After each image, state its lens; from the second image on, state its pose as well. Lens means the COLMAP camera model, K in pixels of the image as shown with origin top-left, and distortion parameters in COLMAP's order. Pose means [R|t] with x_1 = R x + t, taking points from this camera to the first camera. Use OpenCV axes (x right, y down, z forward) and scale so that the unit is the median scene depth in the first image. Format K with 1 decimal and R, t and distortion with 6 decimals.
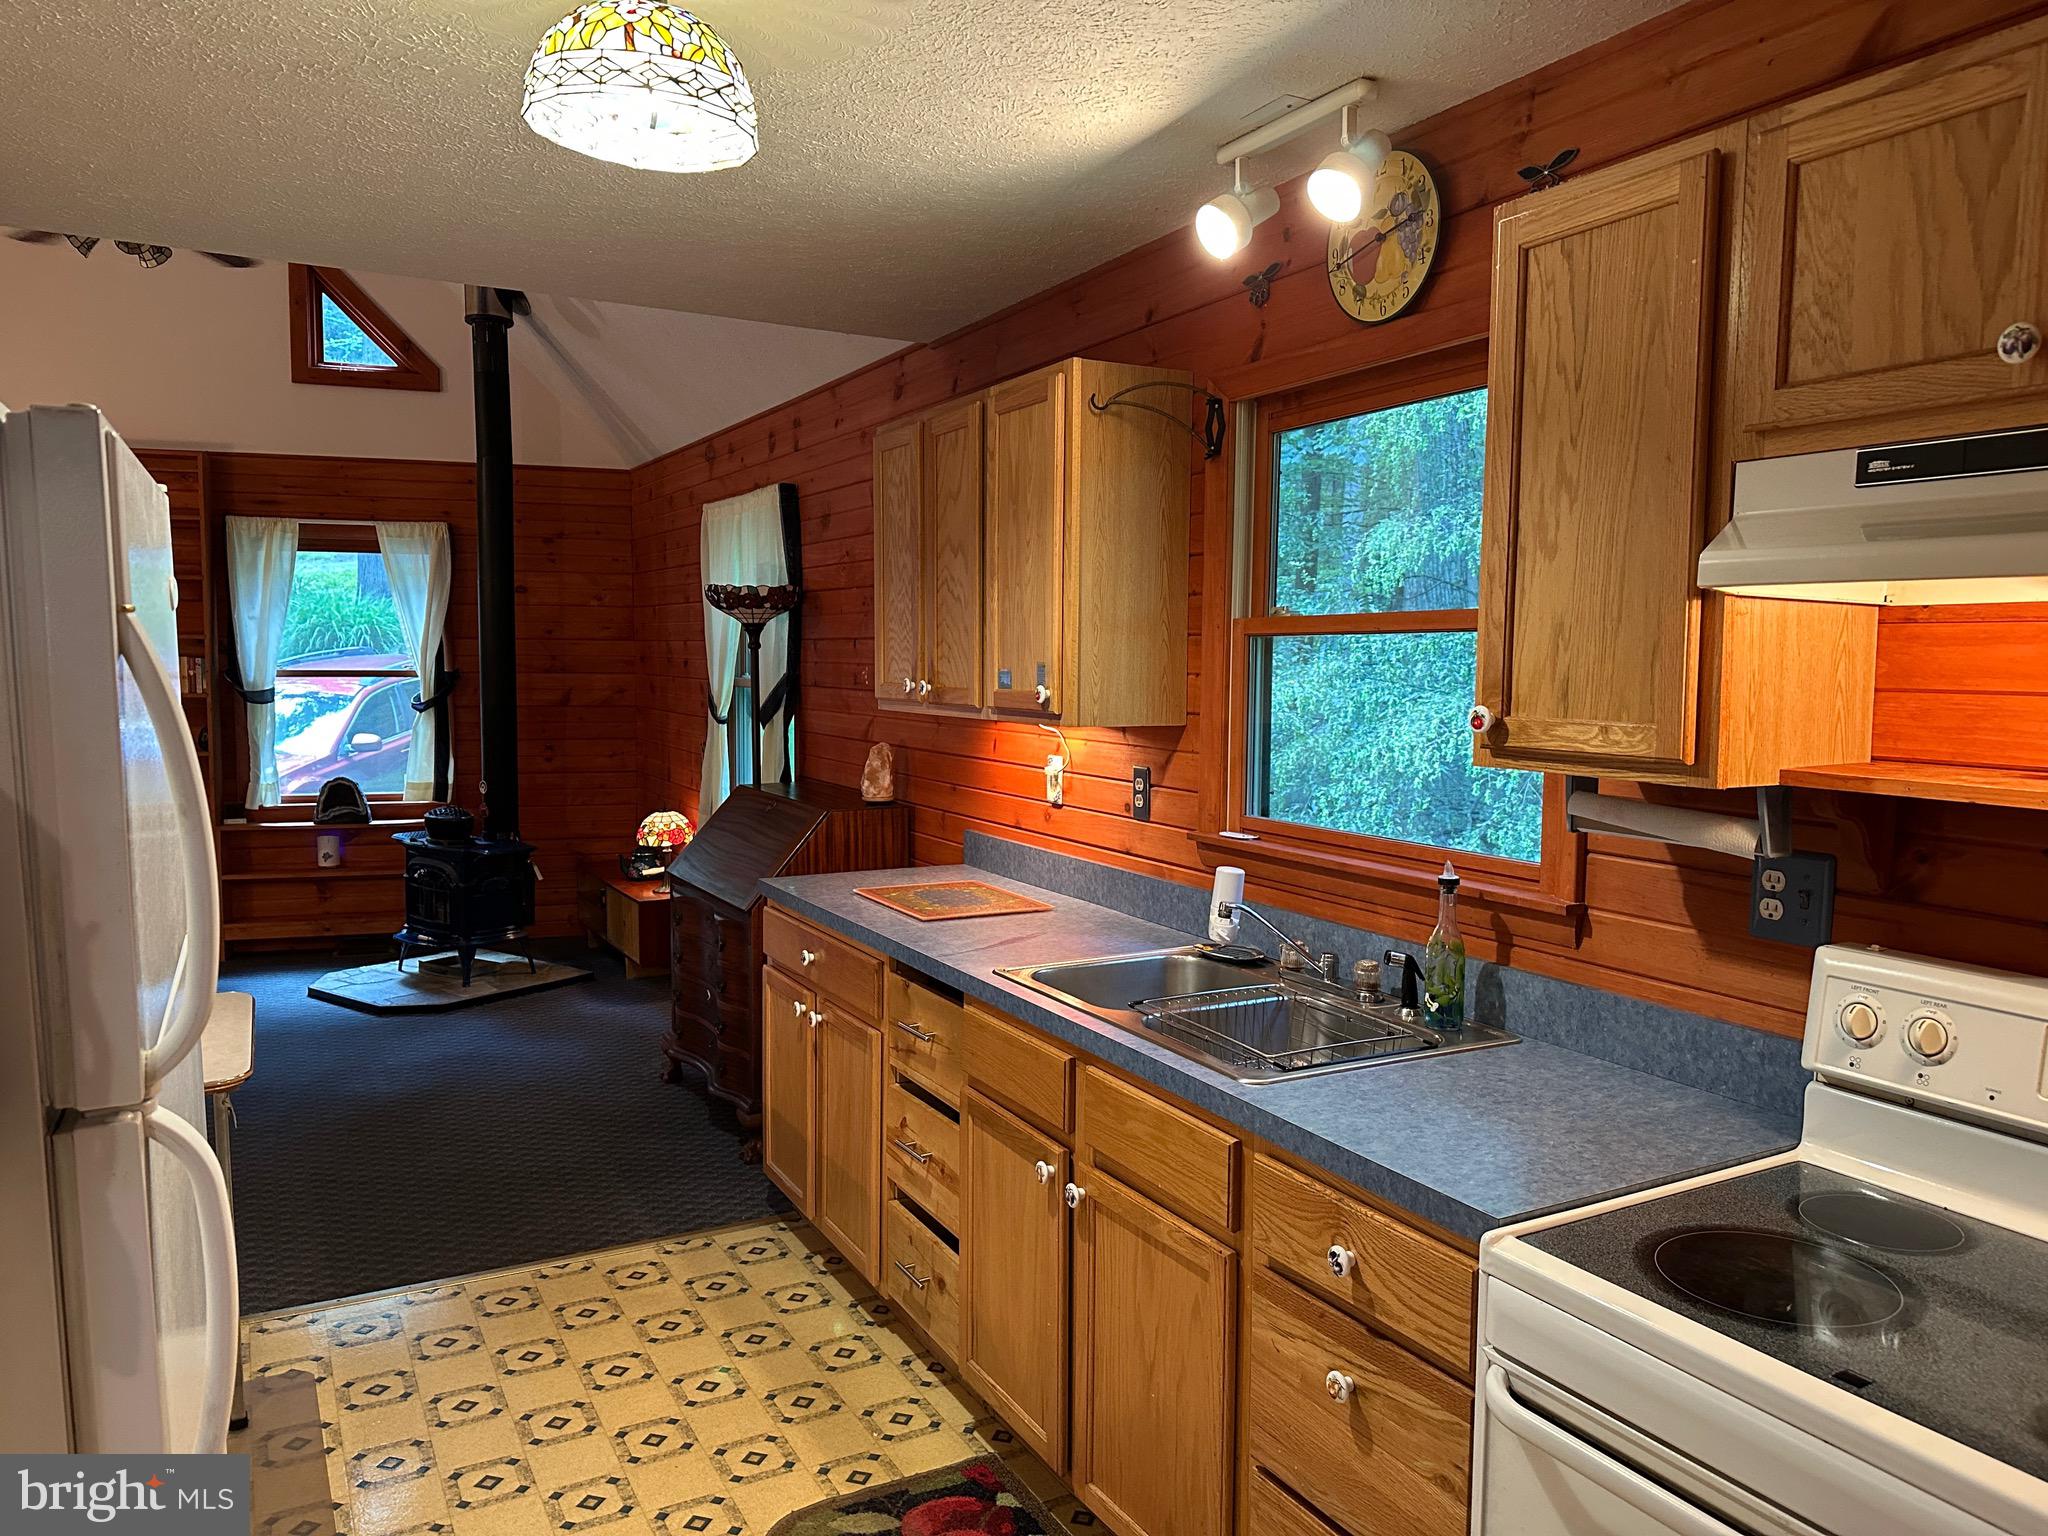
lens RADIAL K [[1414.8, 0, 1017.6], [0, 1414.8, 773.1], [0, 0, 1]] dist [0.122412, -0.174659]
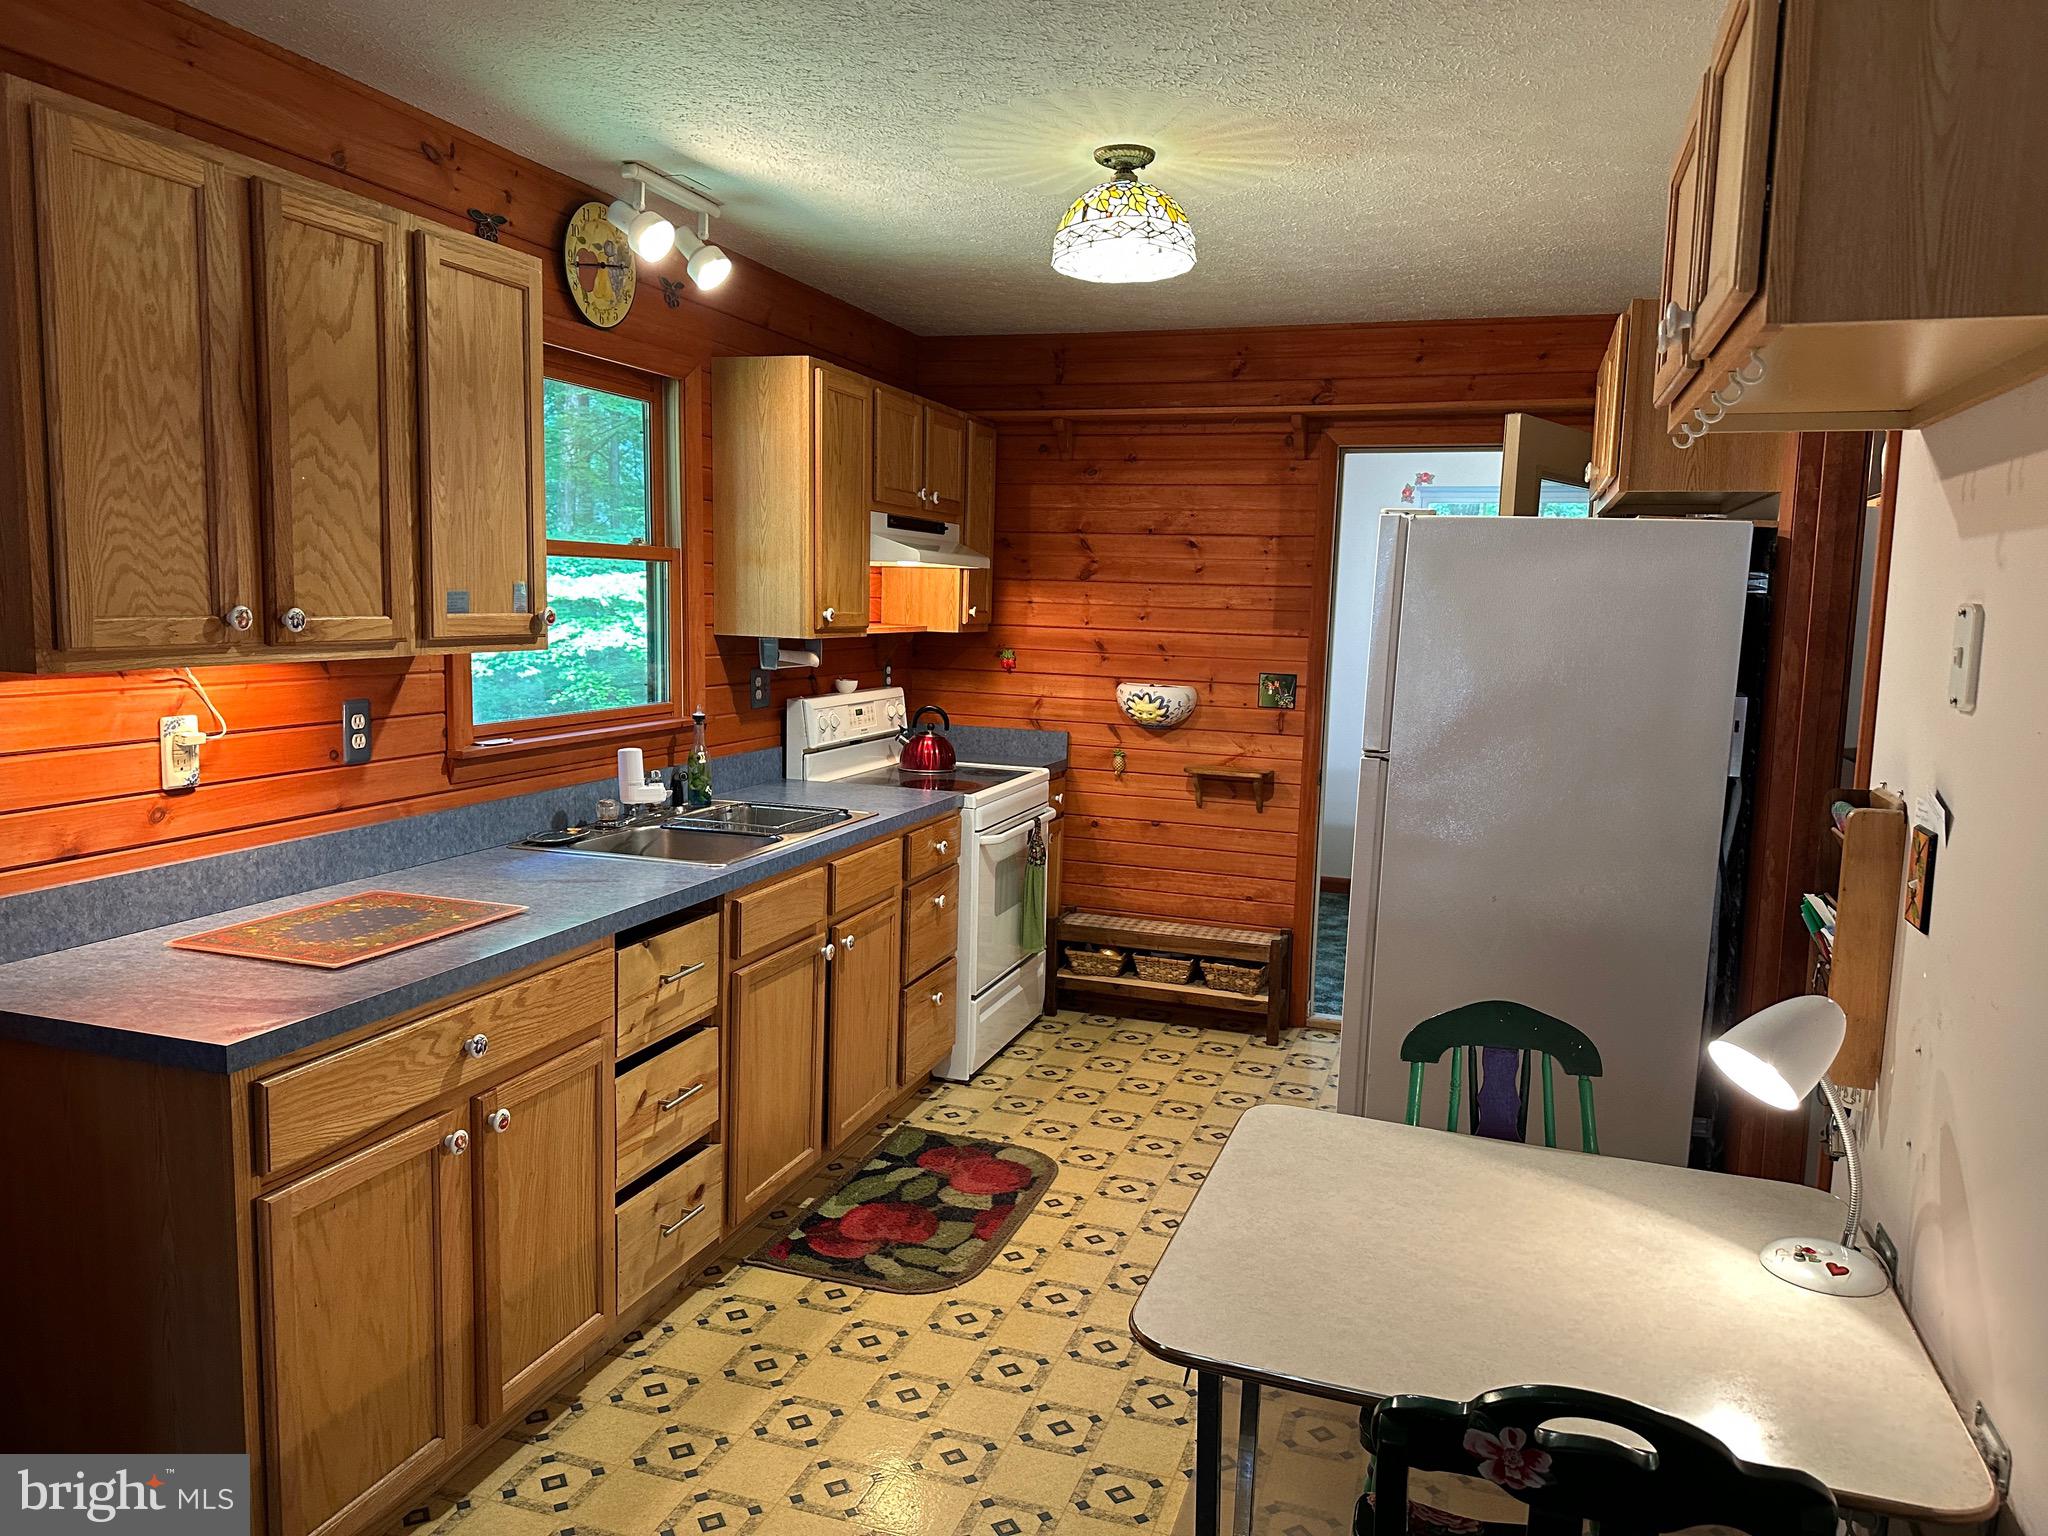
lens RADIAL K [[1412.4, 0, 1034.9], [0, 1412.4, 770.1], [0, 0, 1]] dist [0.145858, -0.235213]
pose [[-0.681455, -0.117221, 0.722412, -0.939723], [0.029146, 0.981960, 0.186830, -0.129859], [-0.731280, 0.148372, -0.665745, 1.483793]]
